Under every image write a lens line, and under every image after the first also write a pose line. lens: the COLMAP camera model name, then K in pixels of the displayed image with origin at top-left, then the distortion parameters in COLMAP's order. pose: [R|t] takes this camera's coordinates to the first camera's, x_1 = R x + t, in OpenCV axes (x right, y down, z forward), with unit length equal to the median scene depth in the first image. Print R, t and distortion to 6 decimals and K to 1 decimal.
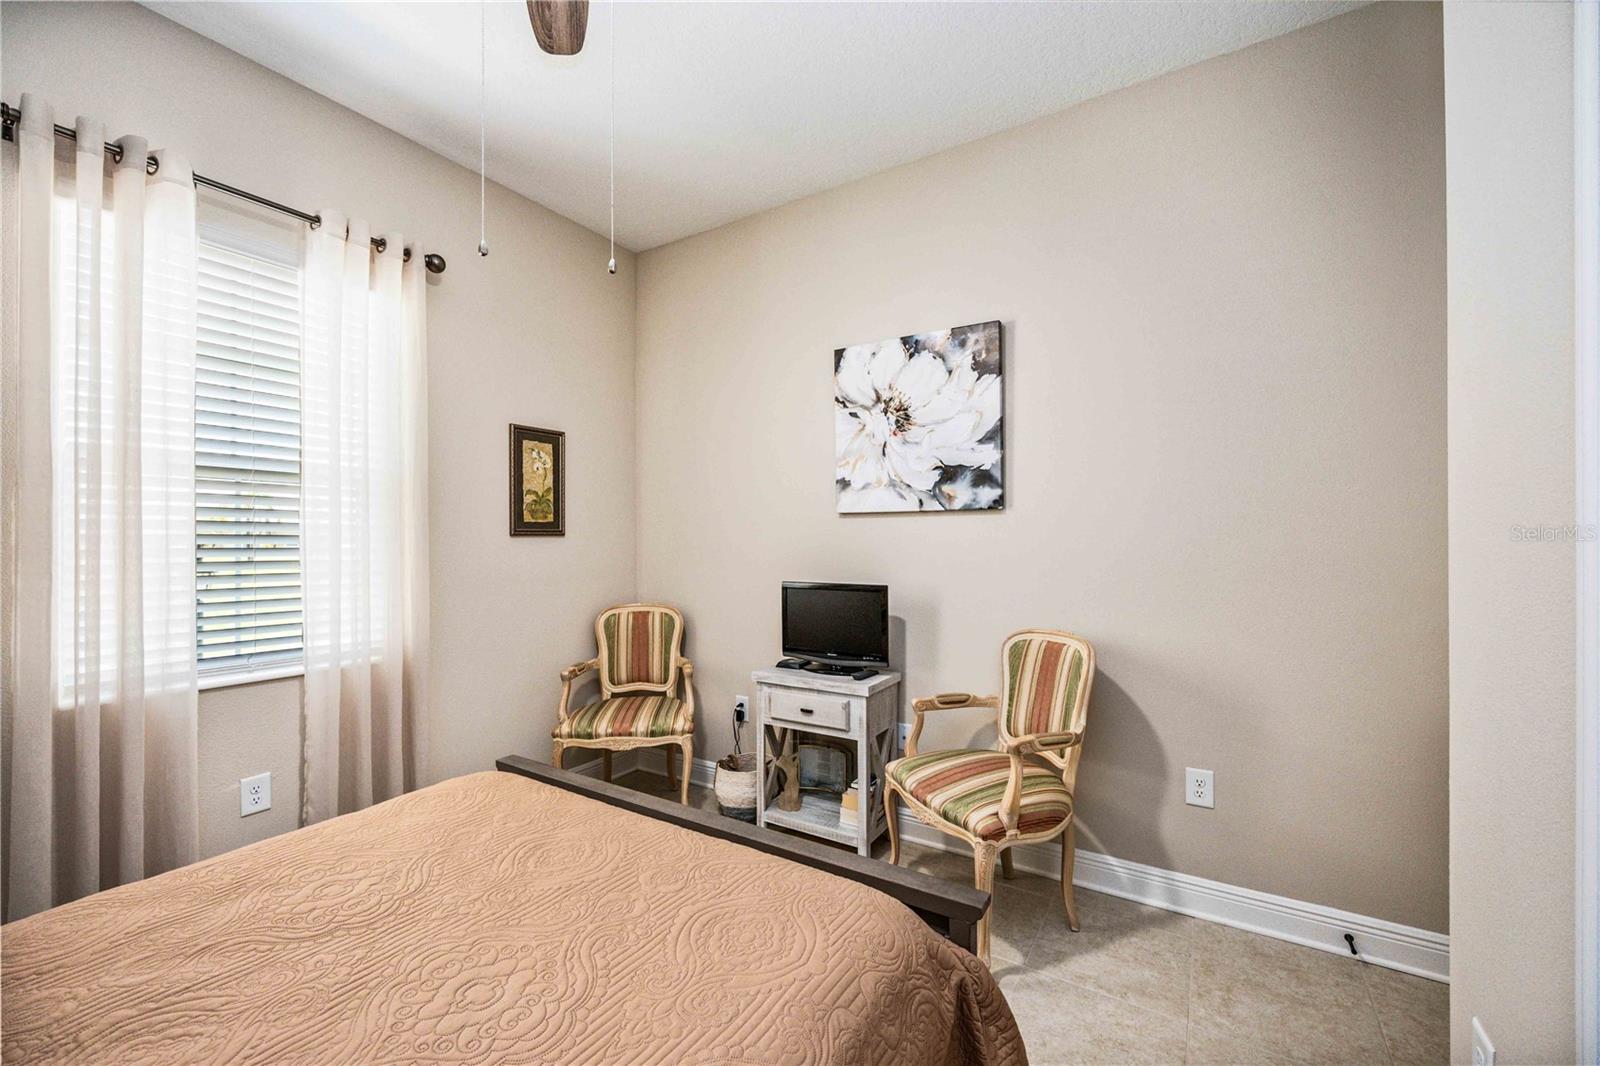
lens RADIAL K [[640.5, 0, 802.5], [0, 640.5, 534.8], [0, 0, 1]] dist [-0.003926, -0.000274]
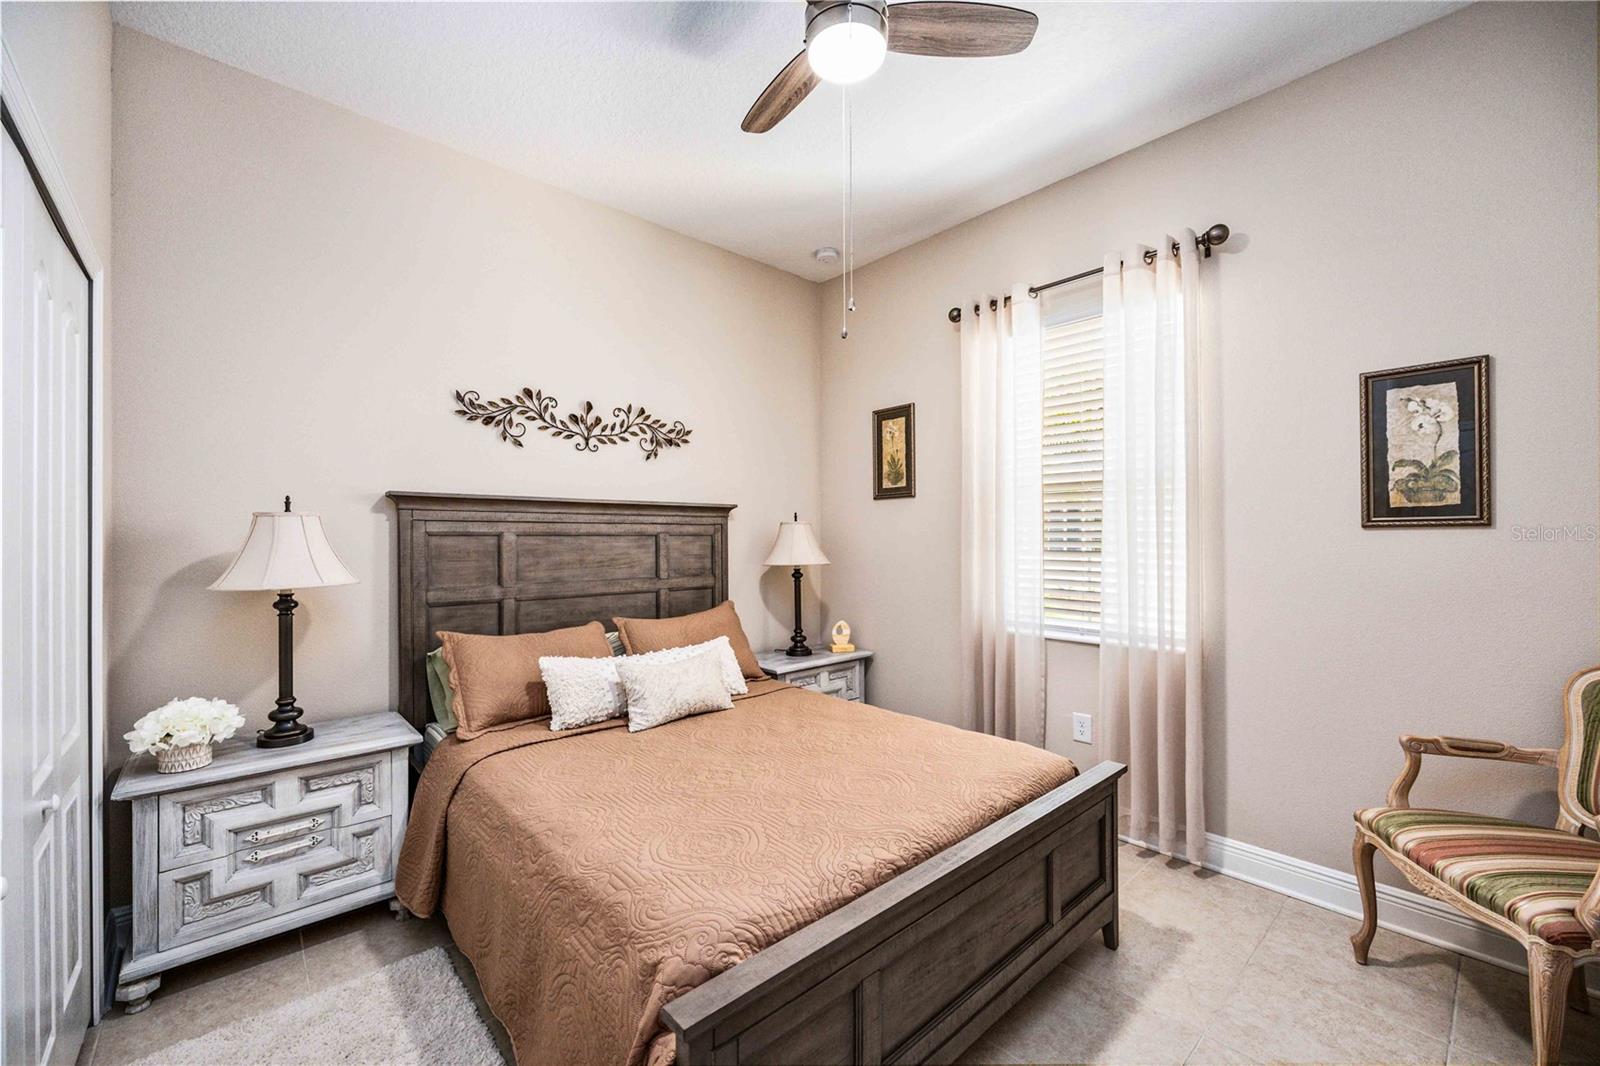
lens RADIAL K [[640.5, 0, 802.6], [0, 640.5, 537.9], [0, 0, 1]] dist [-0.003926, -0.000274]
pose [[-0.270011, 0.001227, -0.962856, 0.407082], [0.011148, 0.999936, -0.001852, 0.006971], [0.962793, -0.011234, -0.270007, 0.572464]]
